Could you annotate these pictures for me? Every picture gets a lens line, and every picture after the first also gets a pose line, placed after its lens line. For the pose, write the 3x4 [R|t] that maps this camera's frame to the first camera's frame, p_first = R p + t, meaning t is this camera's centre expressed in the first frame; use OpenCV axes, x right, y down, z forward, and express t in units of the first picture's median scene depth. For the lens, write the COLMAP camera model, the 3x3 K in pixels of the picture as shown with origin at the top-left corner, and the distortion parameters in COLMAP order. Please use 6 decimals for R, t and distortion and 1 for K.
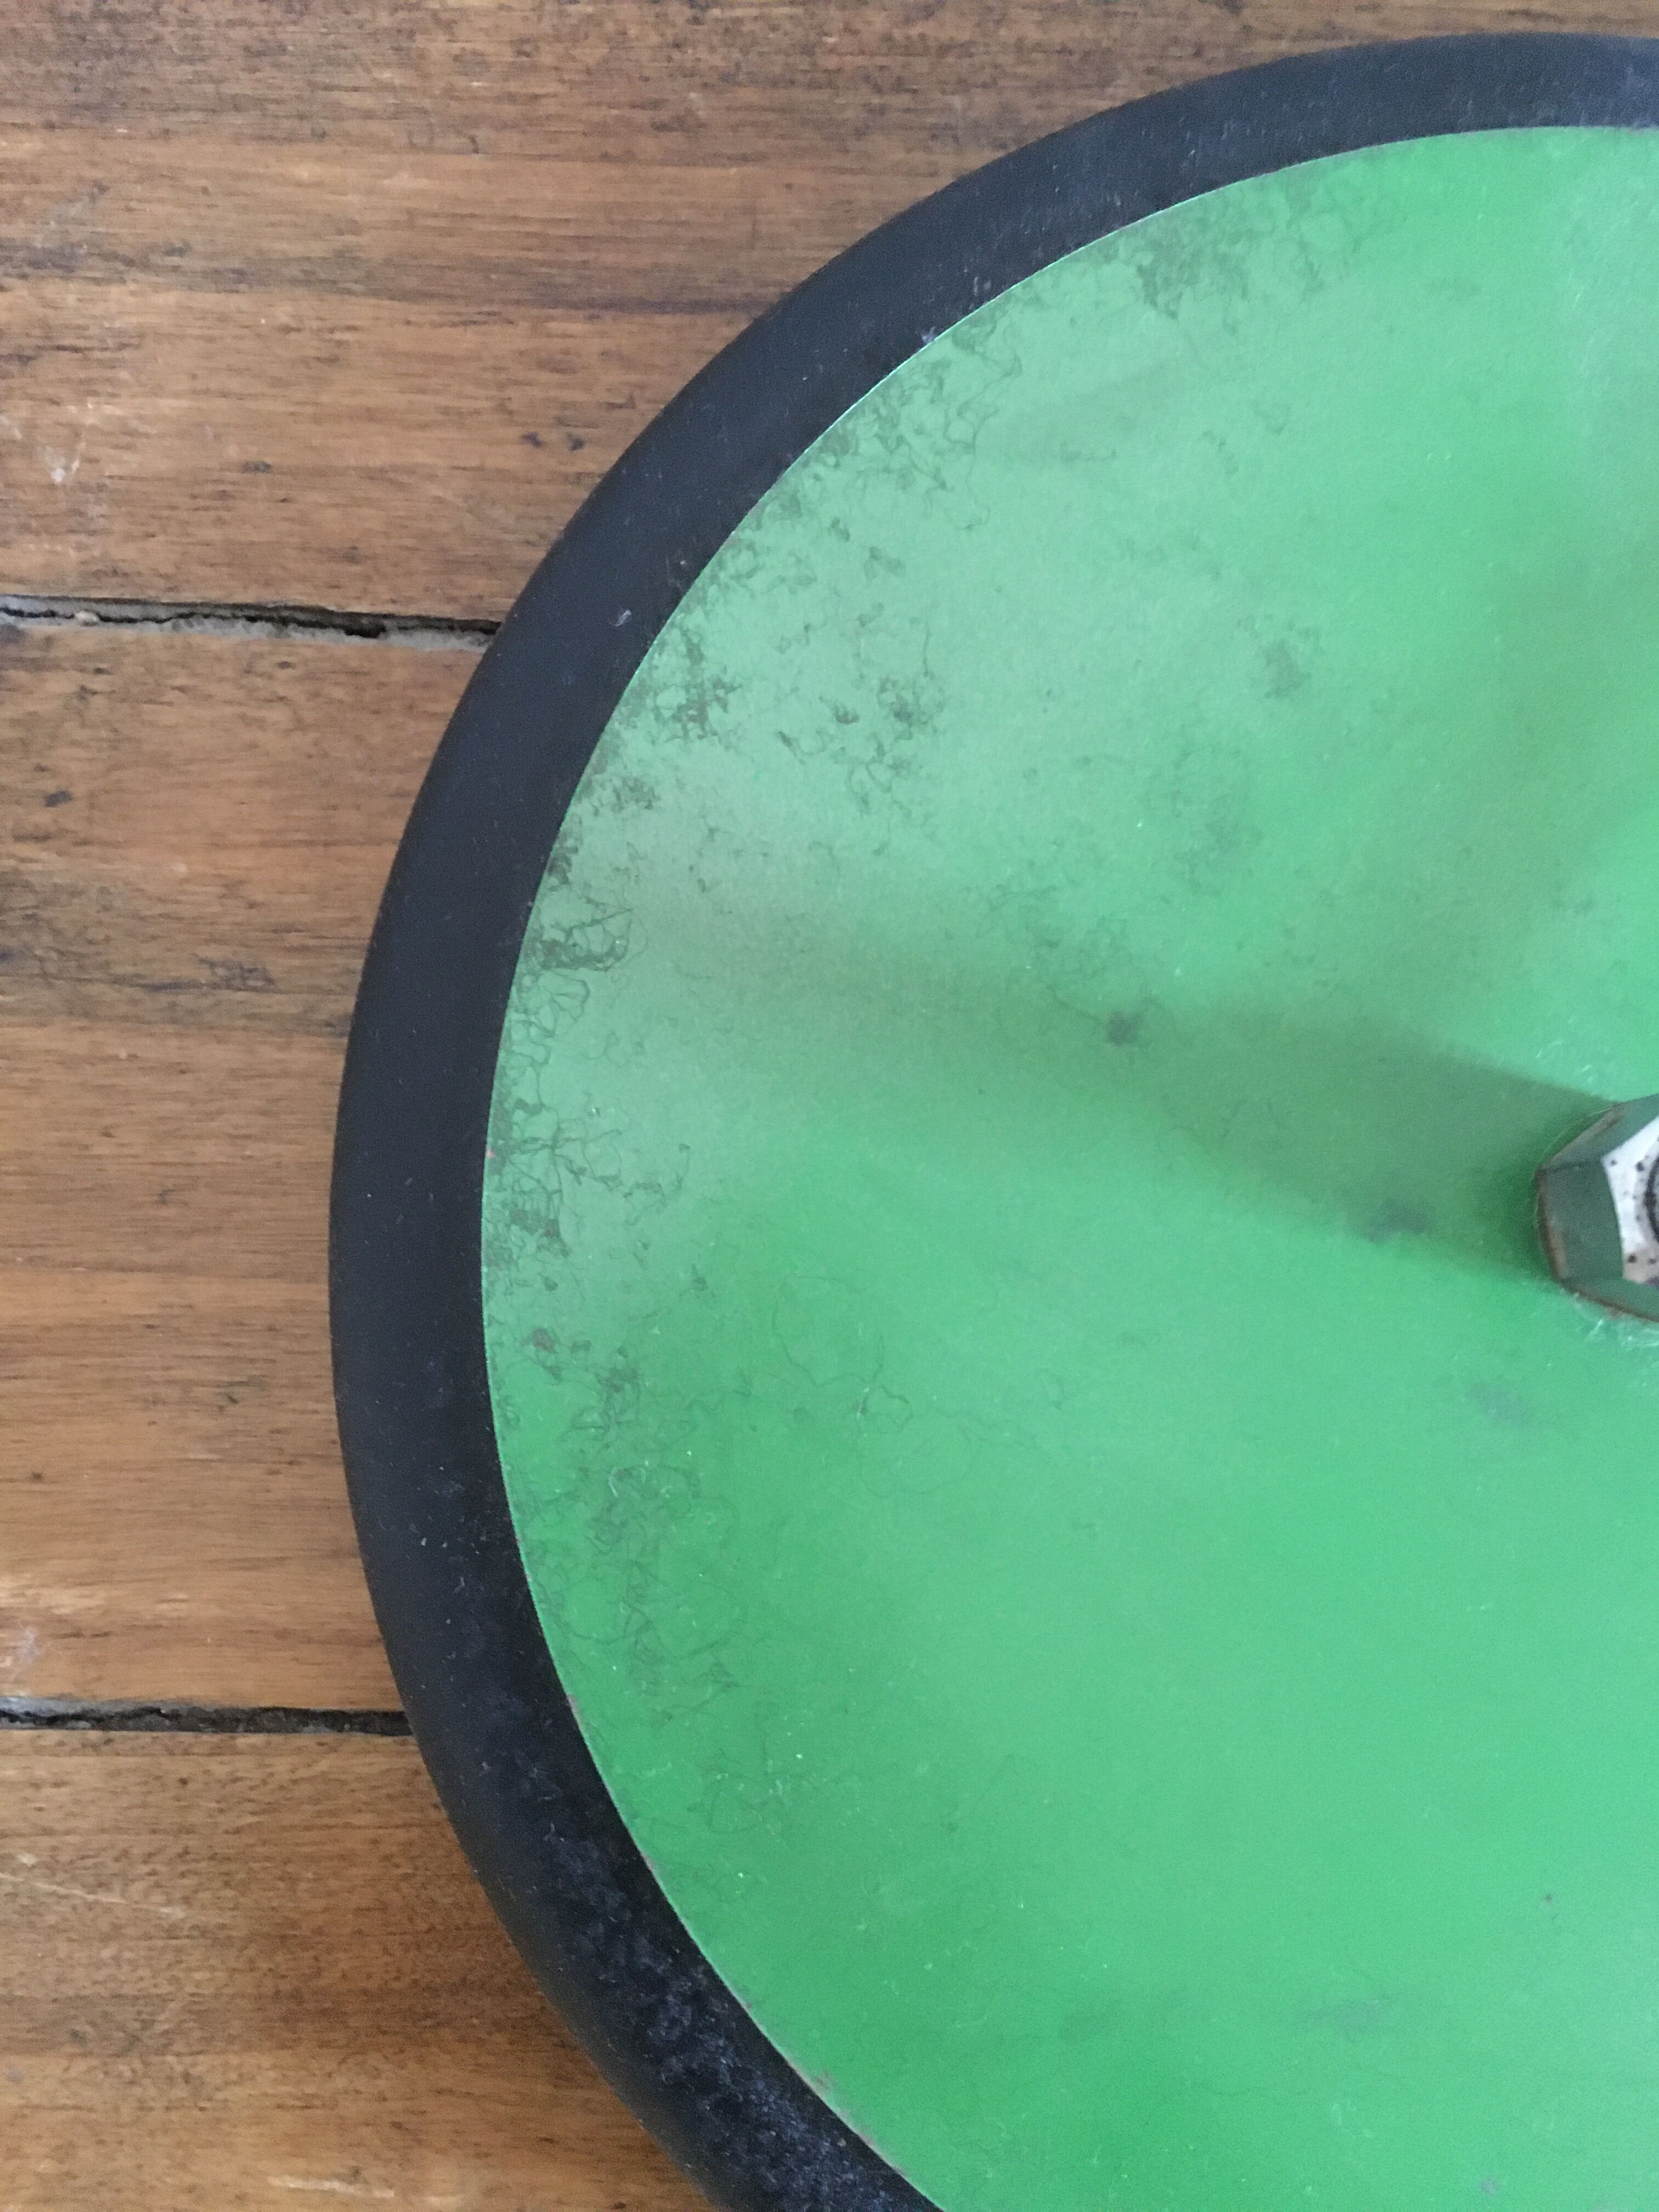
lens RADIAL K [[1909.1, 0, 828.4], [0, 1909.1, 1099.2], [0, 0, 1]] dist [0.048832, -0.090351]
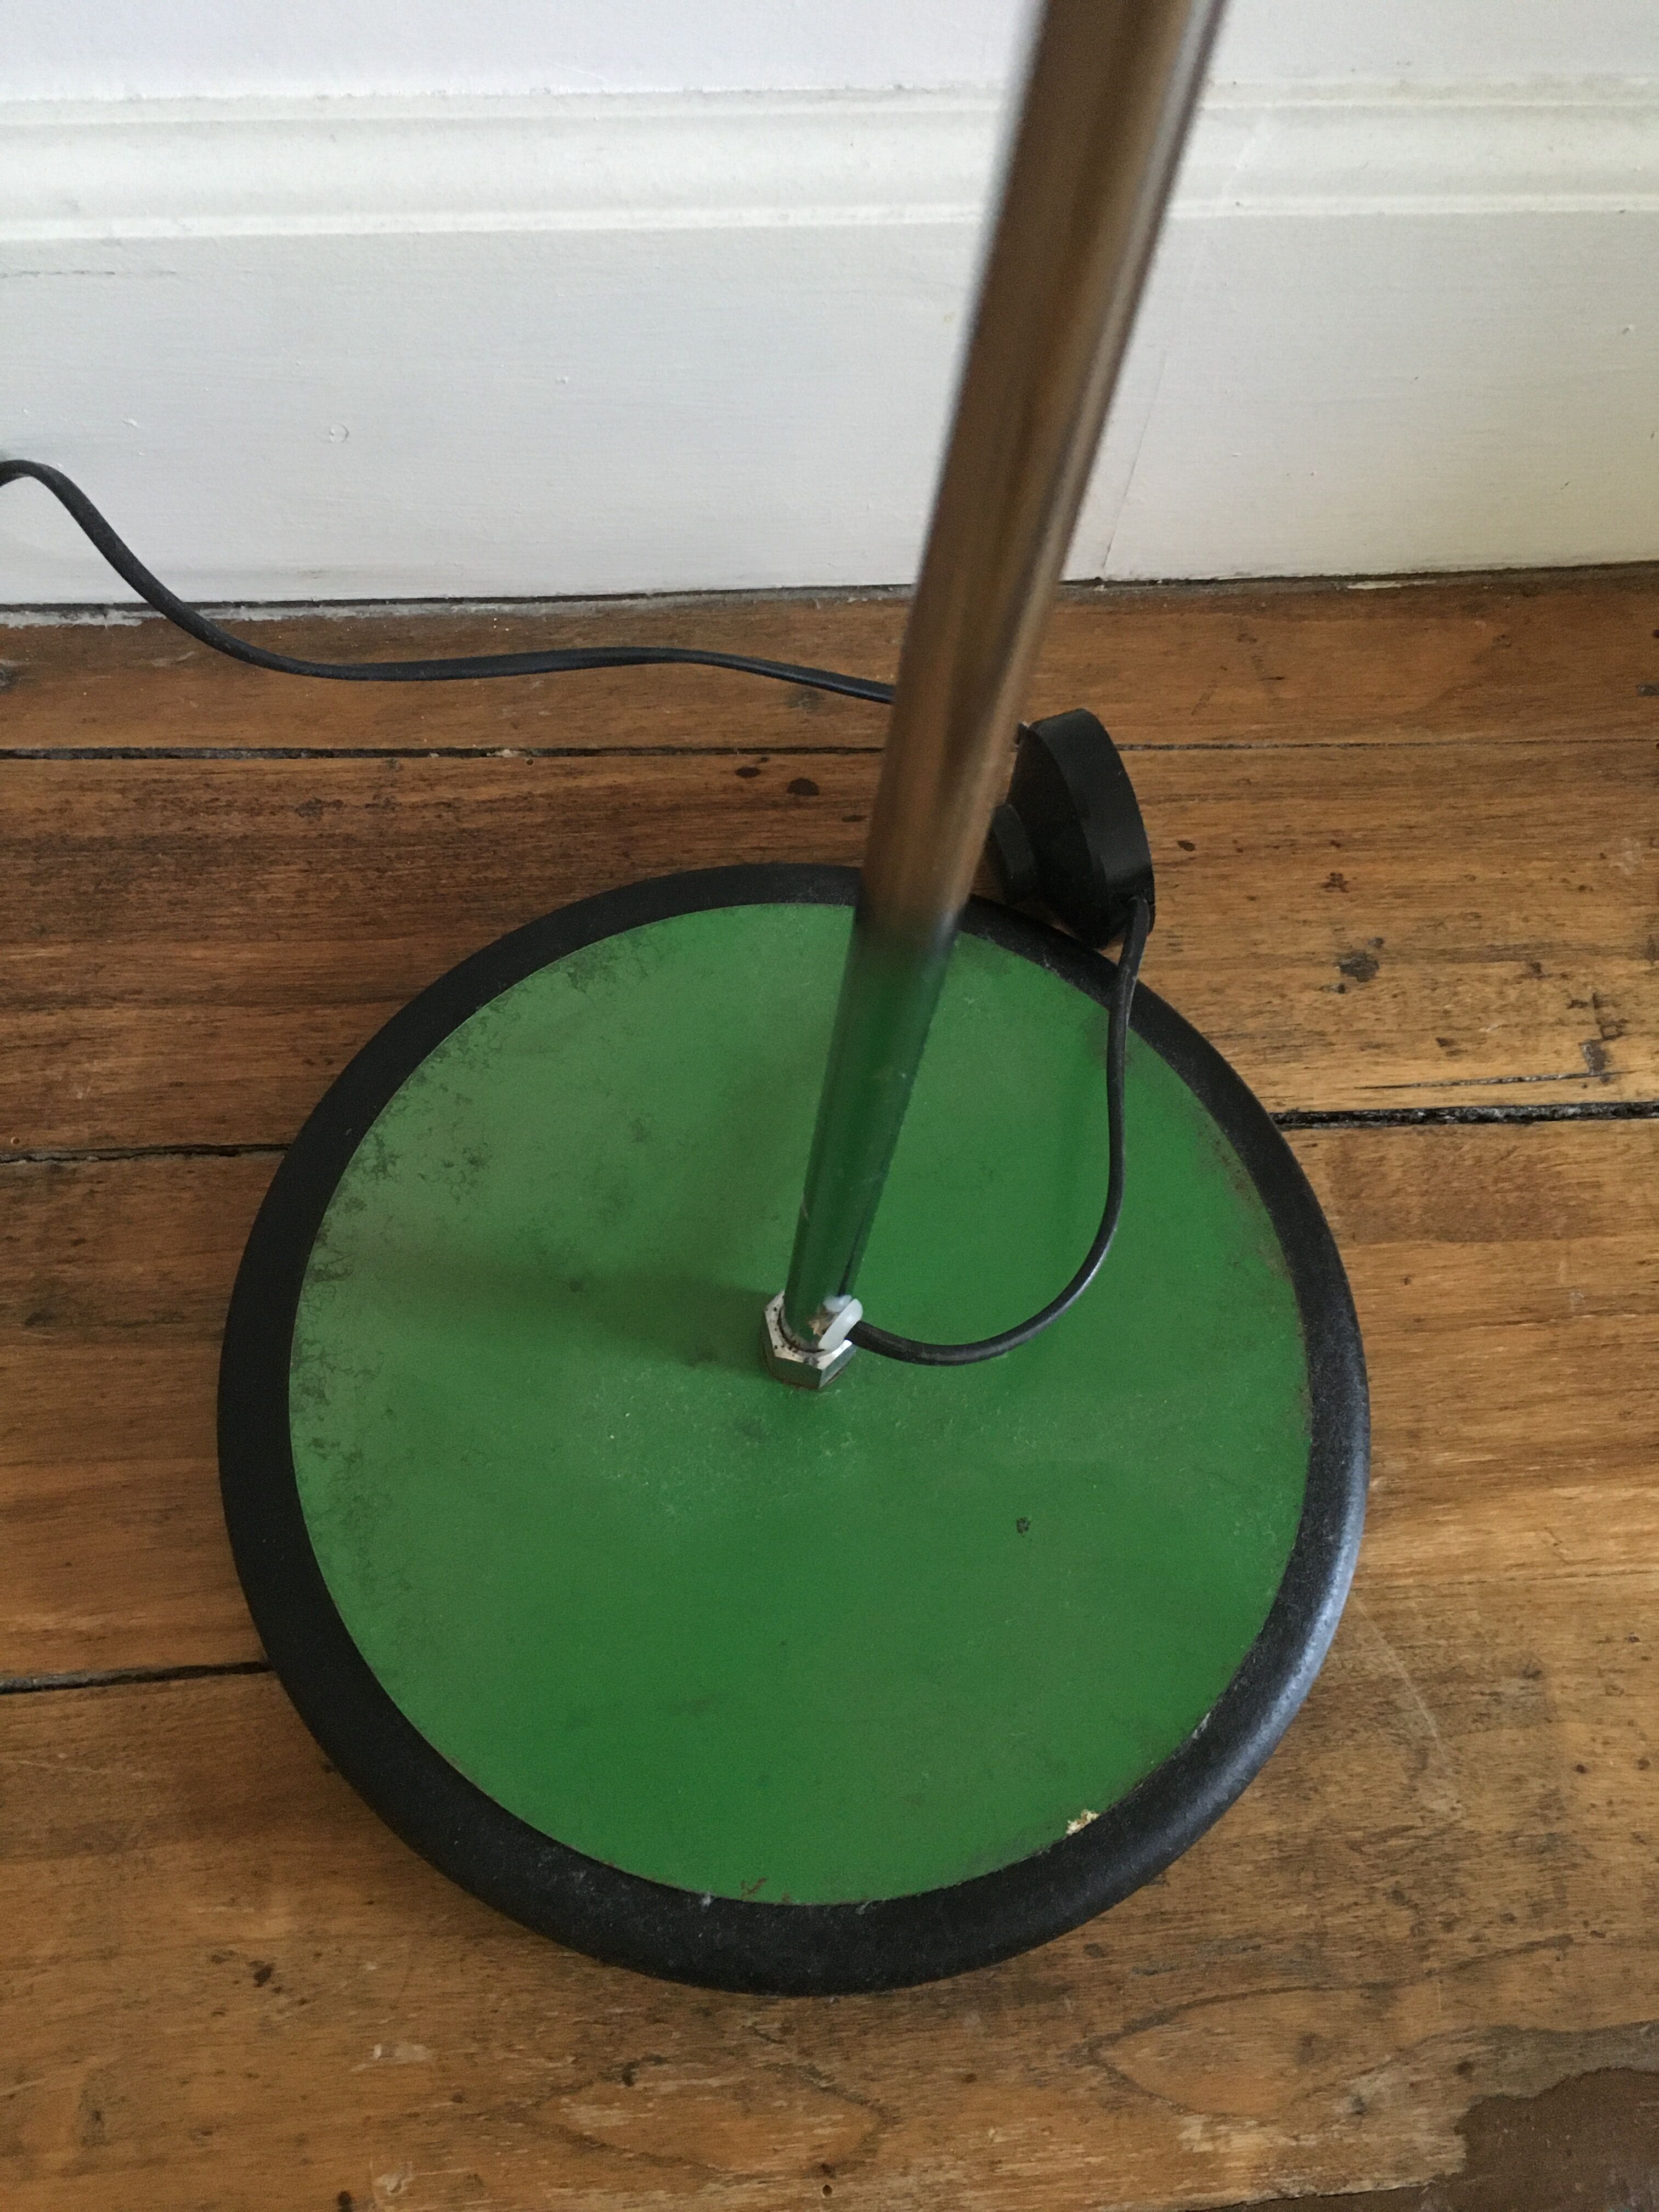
lens RADIAL K [[1909.1, 0, 815.3], [0, 1909.1, 1104.4], [0, 0, 1]] dist [0.048832, -0.090351]
pose [[0.992590, -0.076286, 0.094580, 0.215765], [0.101217, 0.949746, -0.296207, 0.418236], [-0.067230, 0.303585, 0.950429, -1.128802]]
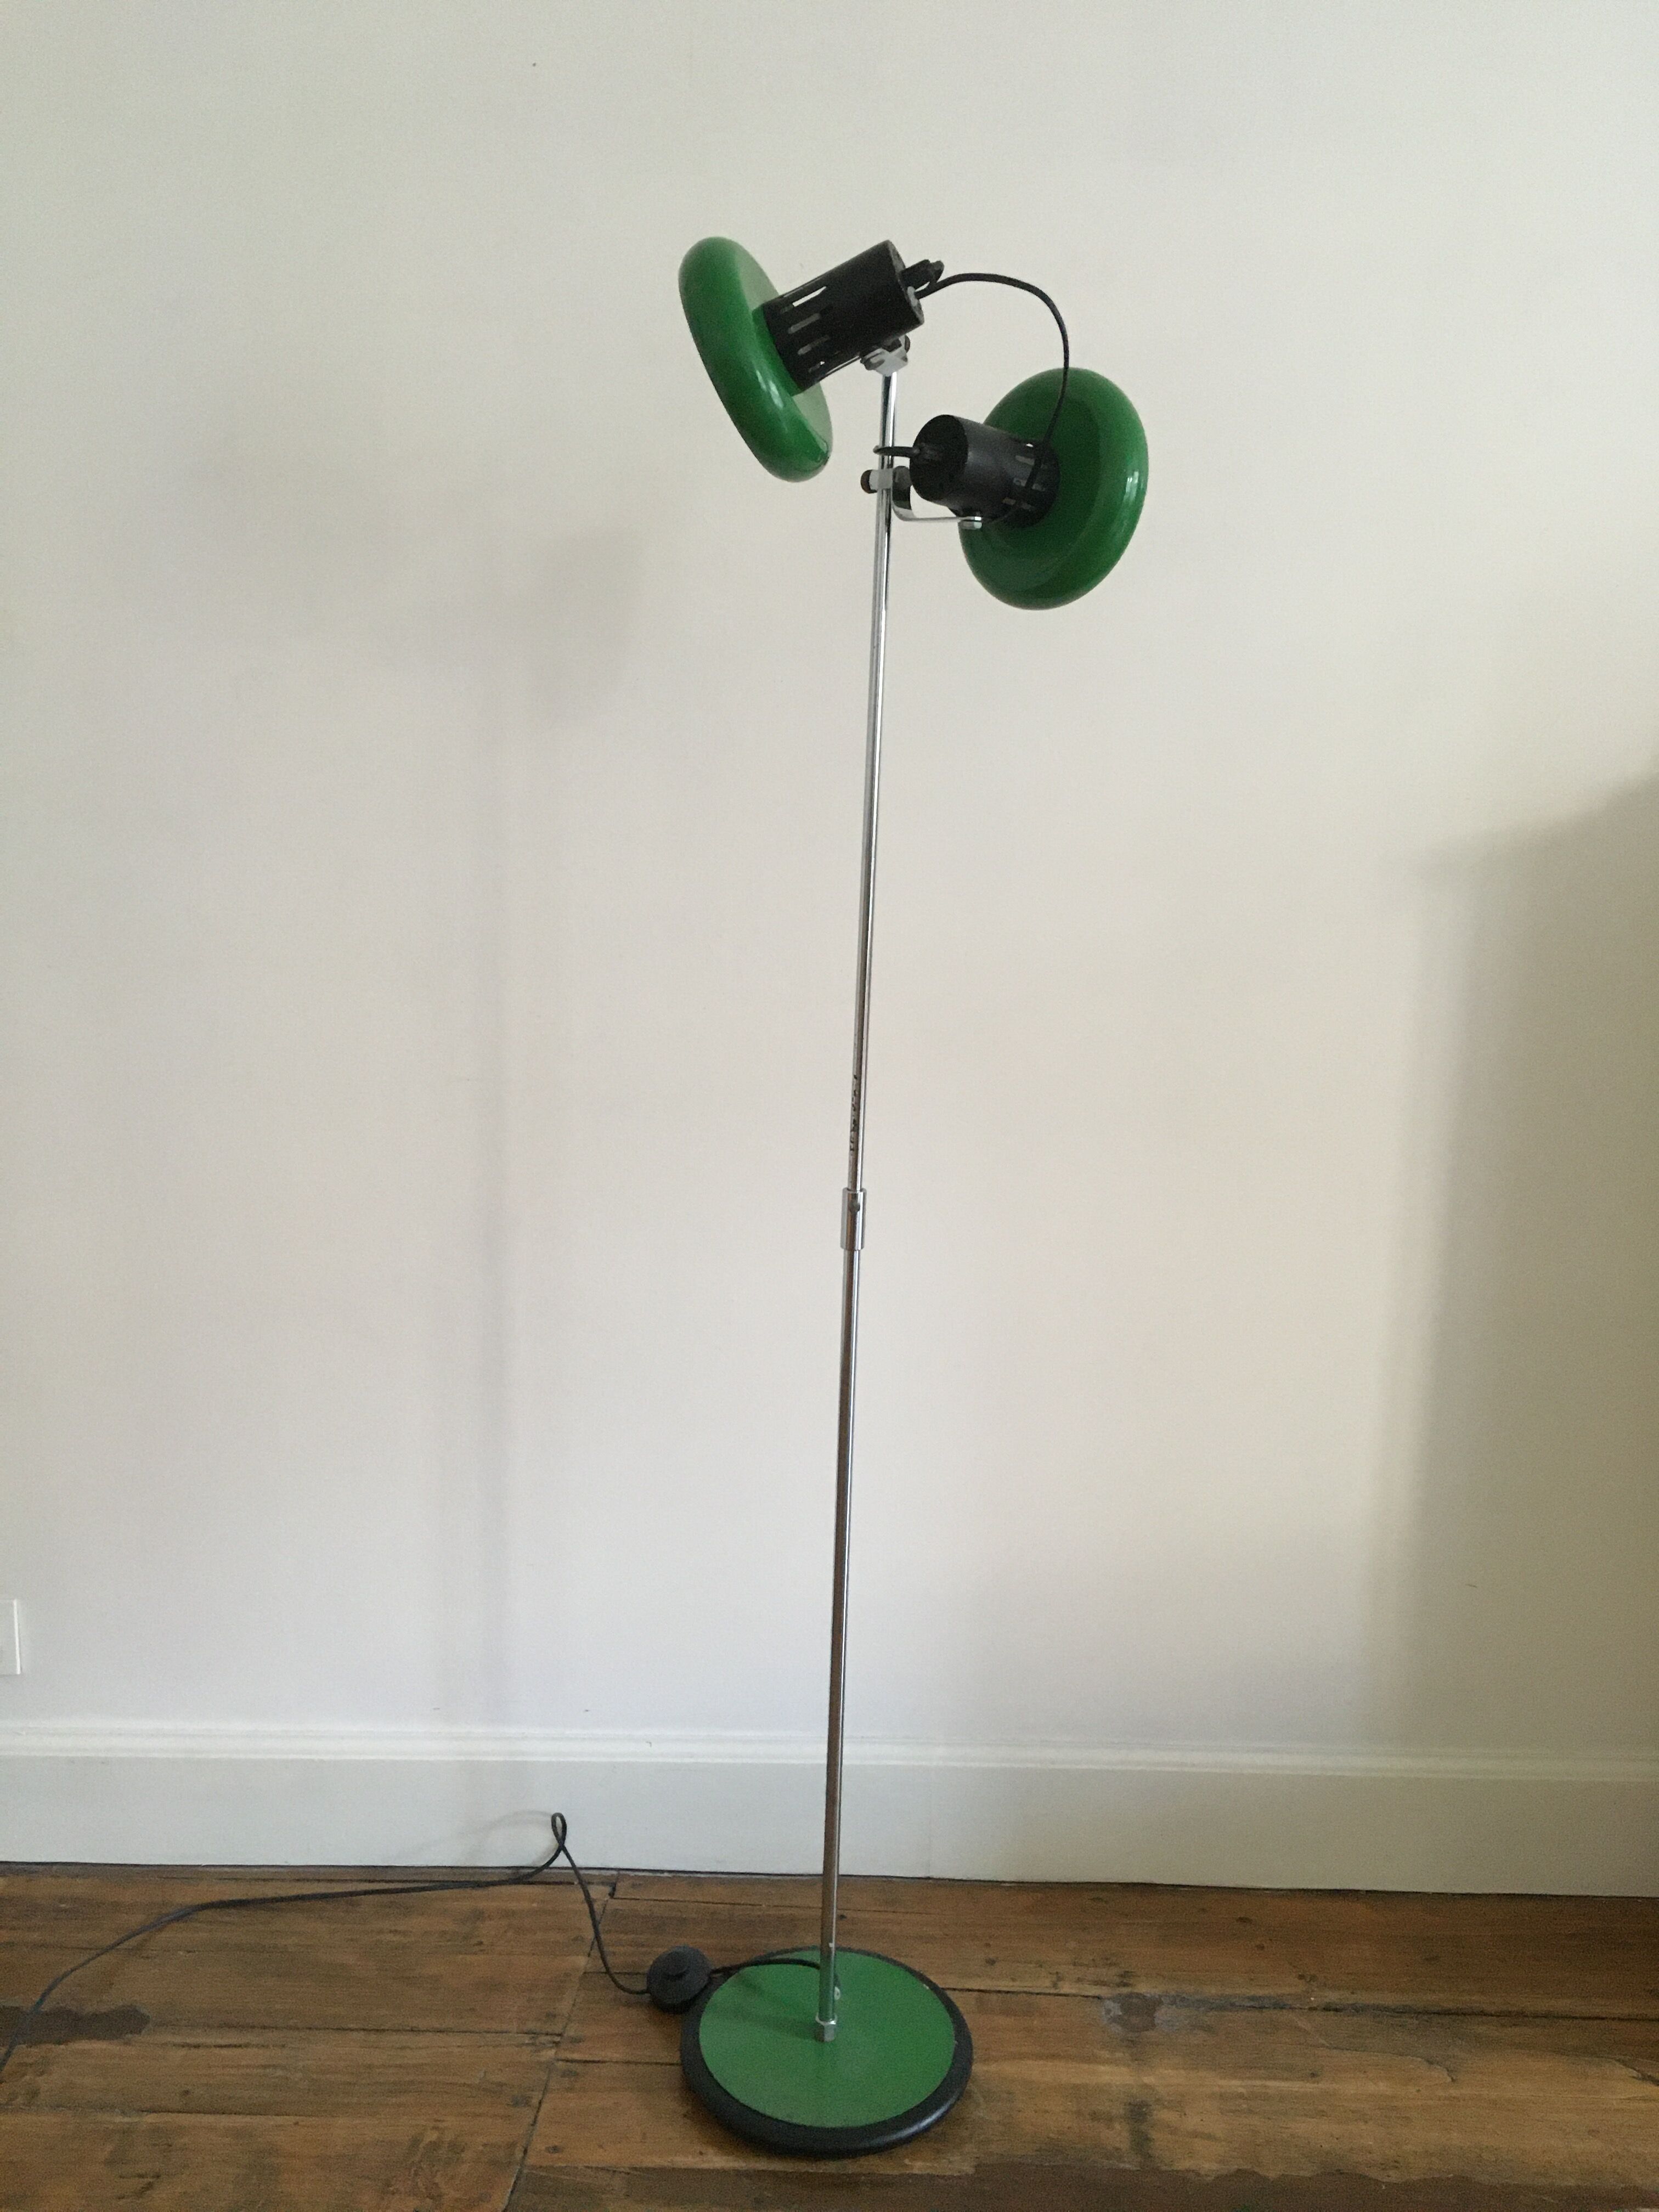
lens RADIAL K [[1909.1, 0, 824.1], [0, 1909.1, 1099.5], [0, 0, 1]] dist [0.048832, -0.090351]
pose [[0.999845, 0.007016, 0.016128, 0.202242], [0.013323, 0.296546, -0.954926, 6.532095], [-0.011482, 0.954993, 0.296406, -5.116355]]
